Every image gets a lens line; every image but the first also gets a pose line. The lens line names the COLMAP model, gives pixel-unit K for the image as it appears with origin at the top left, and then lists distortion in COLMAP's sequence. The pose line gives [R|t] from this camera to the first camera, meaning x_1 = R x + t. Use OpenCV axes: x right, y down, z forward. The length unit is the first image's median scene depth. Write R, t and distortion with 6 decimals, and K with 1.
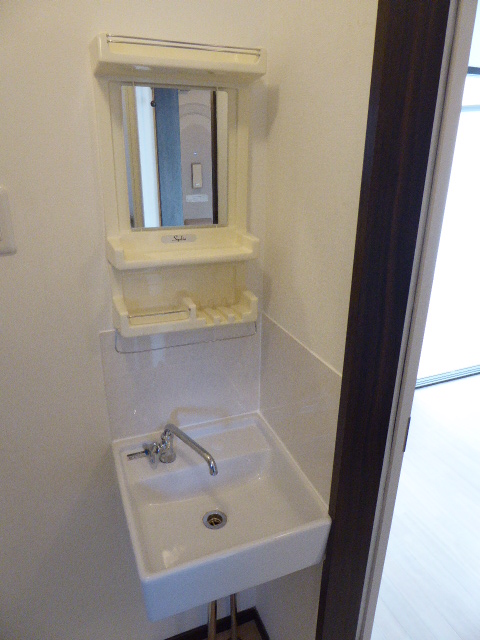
lens RADIAL K [[455.6, 0, 241.3], [0, 455.6, 321.5], [0, 0, 1]] dist [-0.040849, 0.013951]
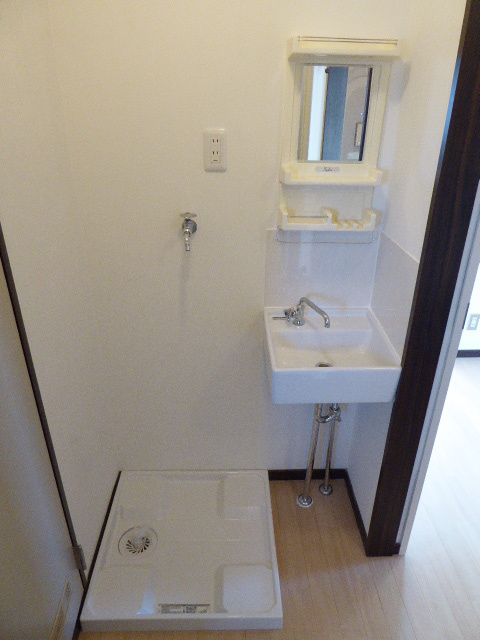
lens RADIAL K [[455.6, 0, 238.8], [0, 455.6, 317.9], [0, 0, 1]] dist [-0.040849, 0.013951]
pose [[0.933714, 0.155386, -0.322541, 0.141051], [-0.139137, 0.987580, 0.072989, 0.224112], [0.329876, -0.023273, 0.943737, -0.499353]]
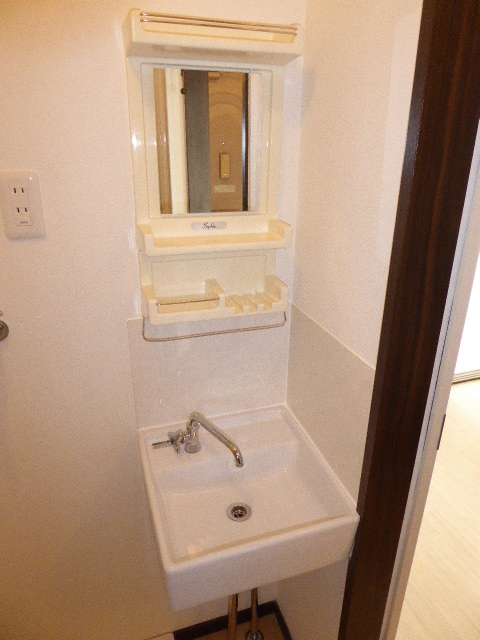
lens RADIAL K [[453.1, 0, 240.8], [0, 453.1, 322.8], [0, 0, 1]] dist [-0.034800, 0.001358]
pose [[0.998471, 0.020309, -0.051421, -0.013259], [-0.019452, 0.999664, 0.017106, 0.009308], [0.051751, -0.016080, 0.998531, 0.026601]]
